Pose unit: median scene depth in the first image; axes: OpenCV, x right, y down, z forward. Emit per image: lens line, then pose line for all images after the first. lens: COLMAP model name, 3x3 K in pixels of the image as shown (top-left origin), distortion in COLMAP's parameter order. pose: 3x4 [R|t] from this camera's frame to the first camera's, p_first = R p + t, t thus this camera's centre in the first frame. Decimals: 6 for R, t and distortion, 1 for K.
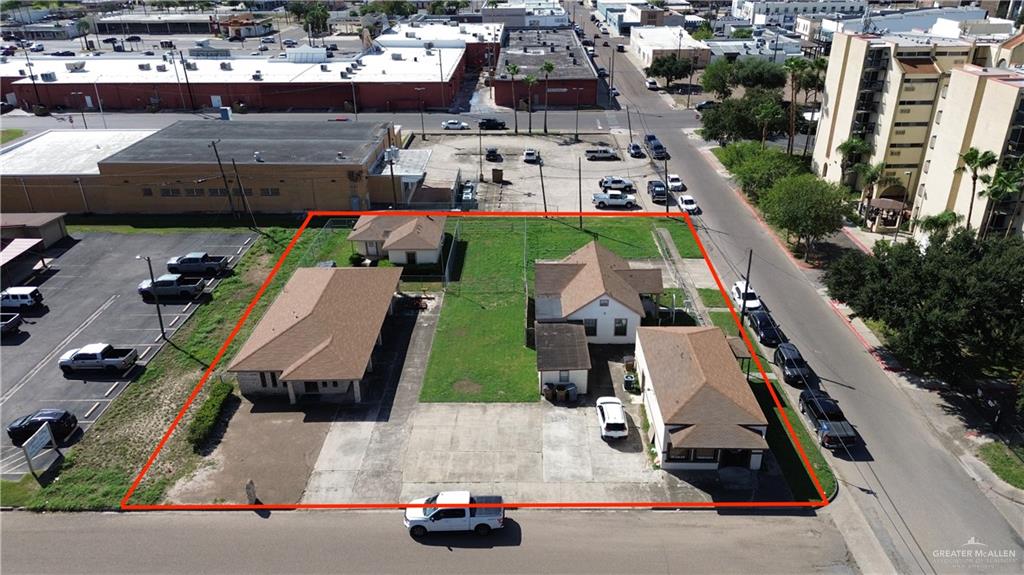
lens RADIAL K [[728.1, 0, 515.2], [0, 728.1, 284.2], [0, 0, 1]] dist [0.069712, -0.066977]
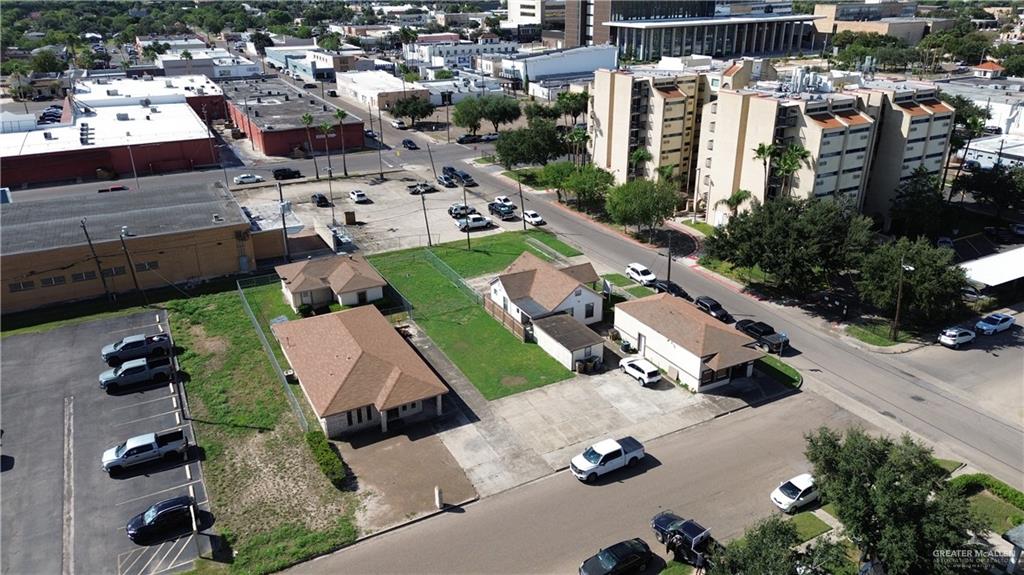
lens RADIAL K [[731.6, 0, 515.7], [0, 731.6, 283.3], [0, 0, 1]] dist [0.066818, -0.061118]
pose [[0.876097, -0.181202, 0.446789, -0.563337], [0.204383, 0.978884, -0.003769, -0.008264], [-0.436672, 0.094619, 0.894631, -0.074477]]
